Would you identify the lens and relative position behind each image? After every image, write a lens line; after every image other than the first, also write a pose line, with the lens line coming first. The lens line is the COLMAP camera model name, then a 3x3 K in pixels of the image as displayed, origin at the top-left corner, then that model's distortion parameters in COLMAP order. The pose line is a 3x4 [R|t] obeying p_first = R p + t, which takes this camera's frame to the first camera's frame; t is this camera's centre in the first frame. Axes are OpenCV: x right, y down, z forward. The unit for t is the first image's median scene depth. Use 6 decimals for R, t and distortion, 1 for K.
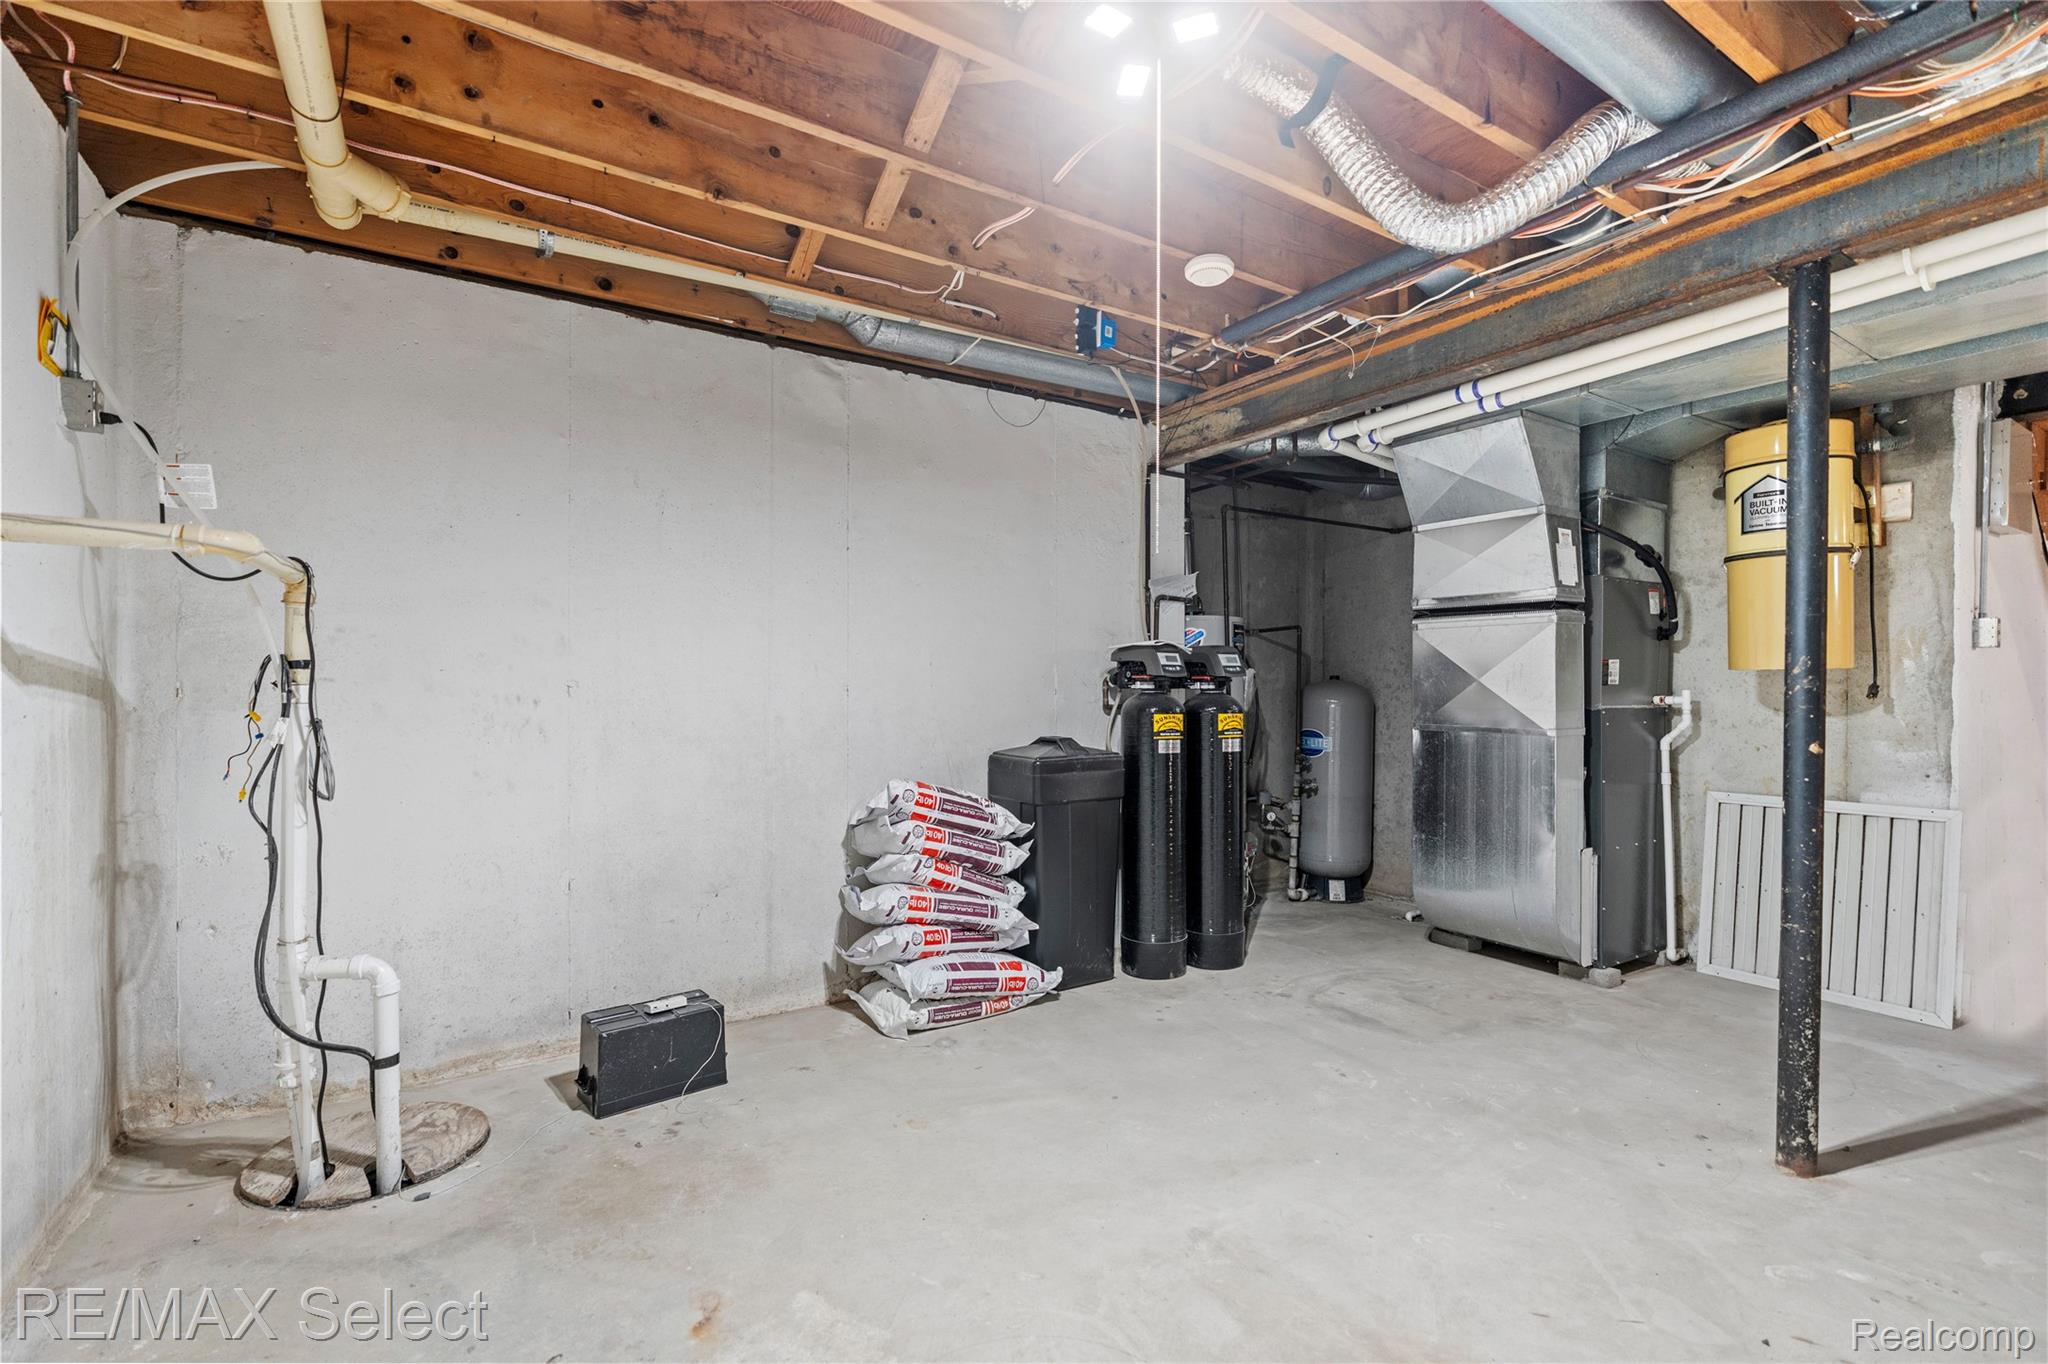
lens RADIAL K [[908.0, 0, 1024.0], [0, 908.0, 682.0], [0, 0, 1]] dist [-0.002726, 0.000078]
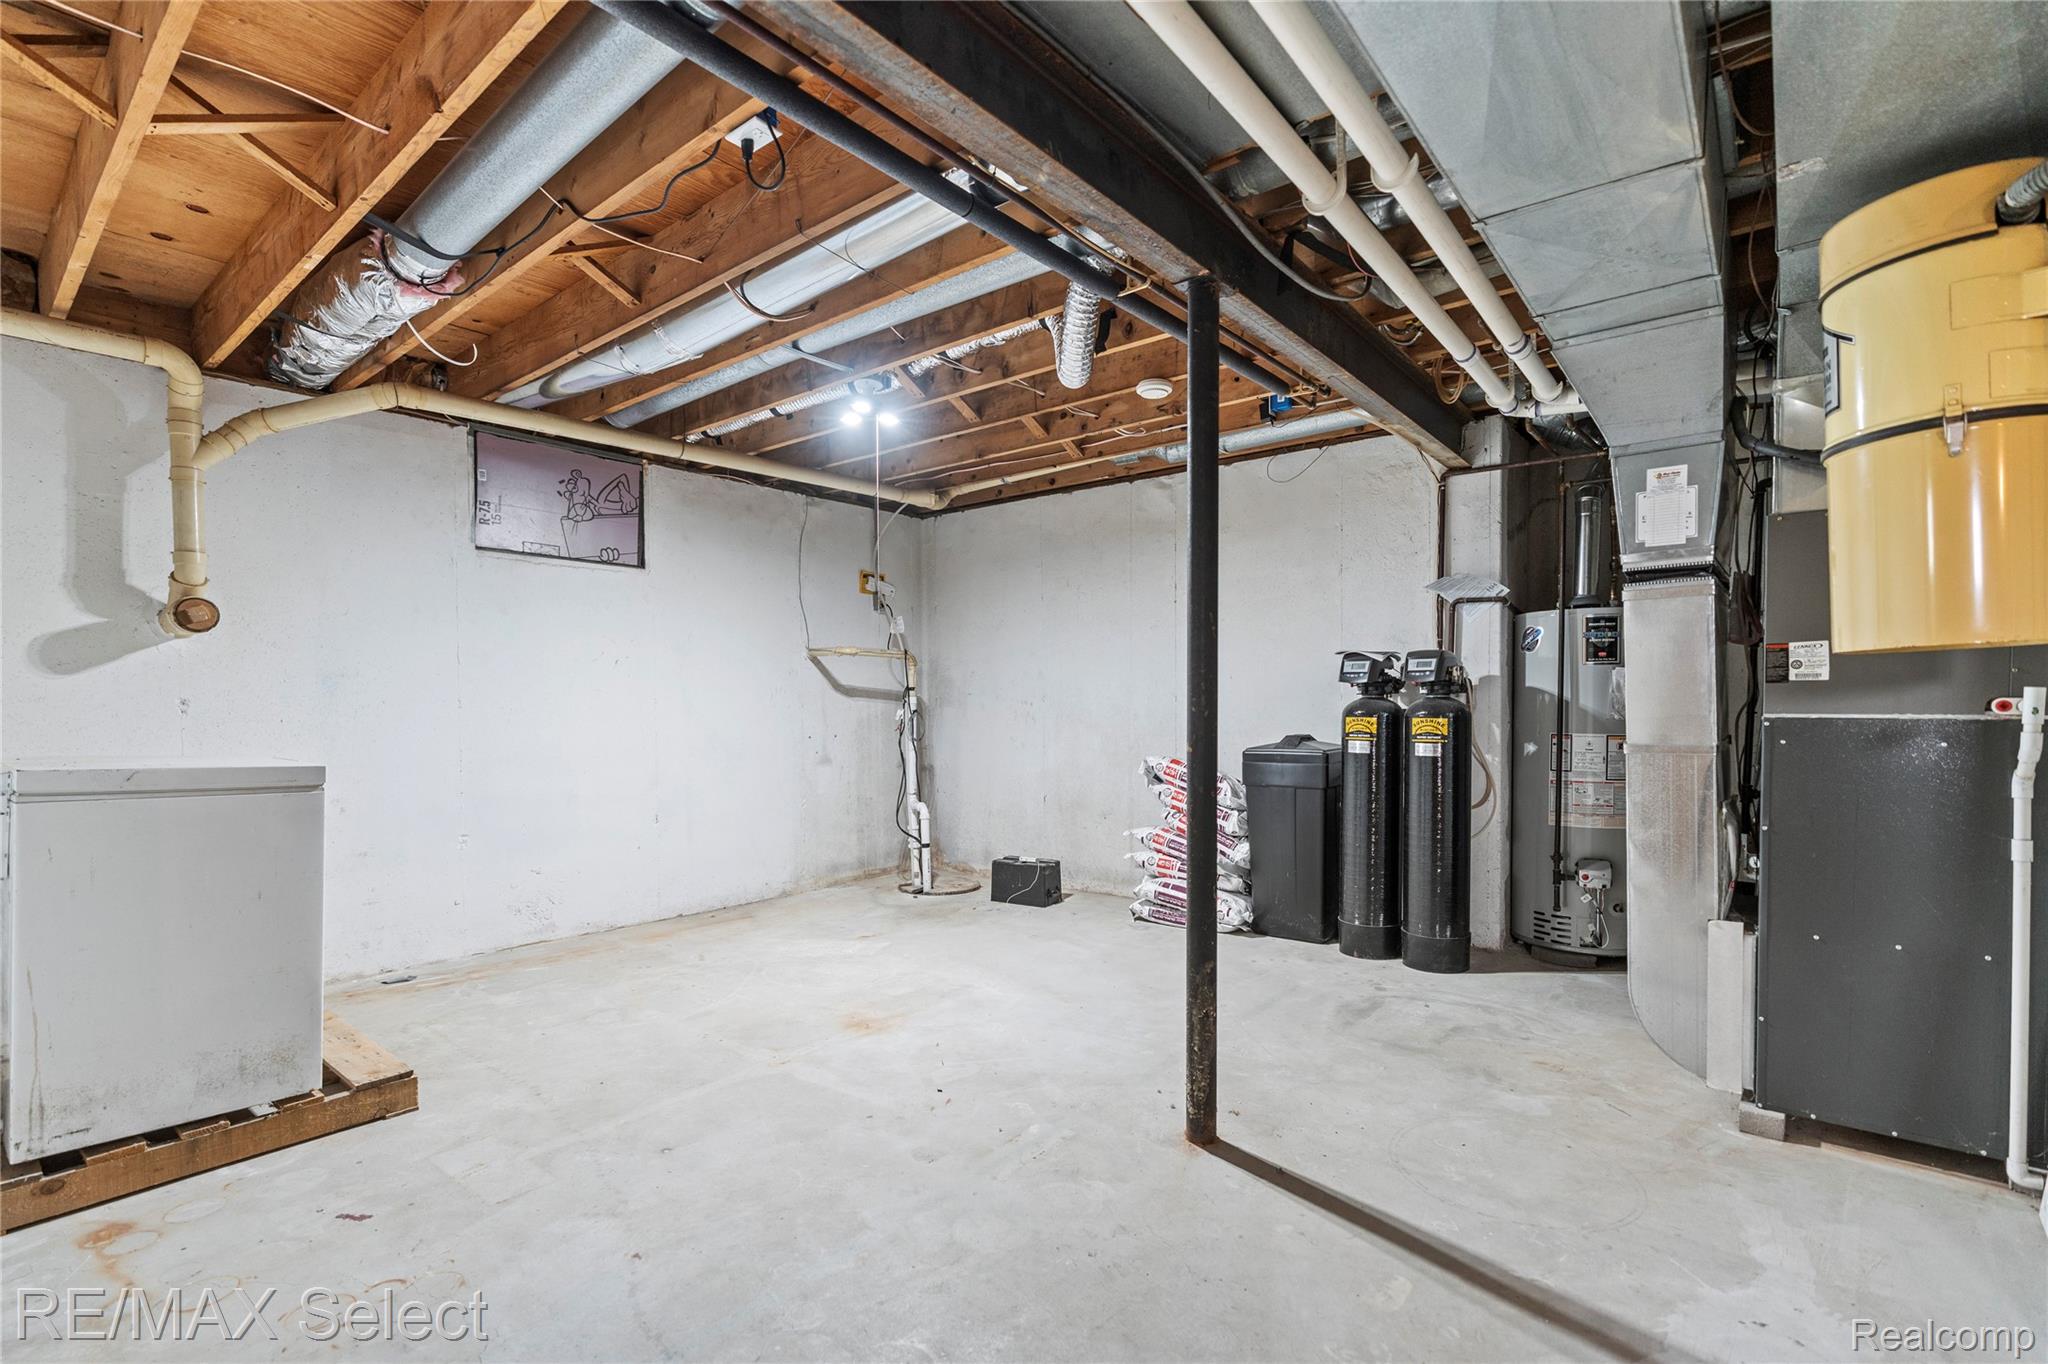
lens RADIAL K [[908.0, 0, 1024.0], [0, 908.0, 682.0], [0, 0, 1]] dist [-0.002726, 0.000078]
pose [[0.329347, -0.016270, -0.944069, 1.215419], [0.018816, 0.999766, -0.010665, -0.003420], [0.944022, -0.014251, 0.329576, 0.294958]]
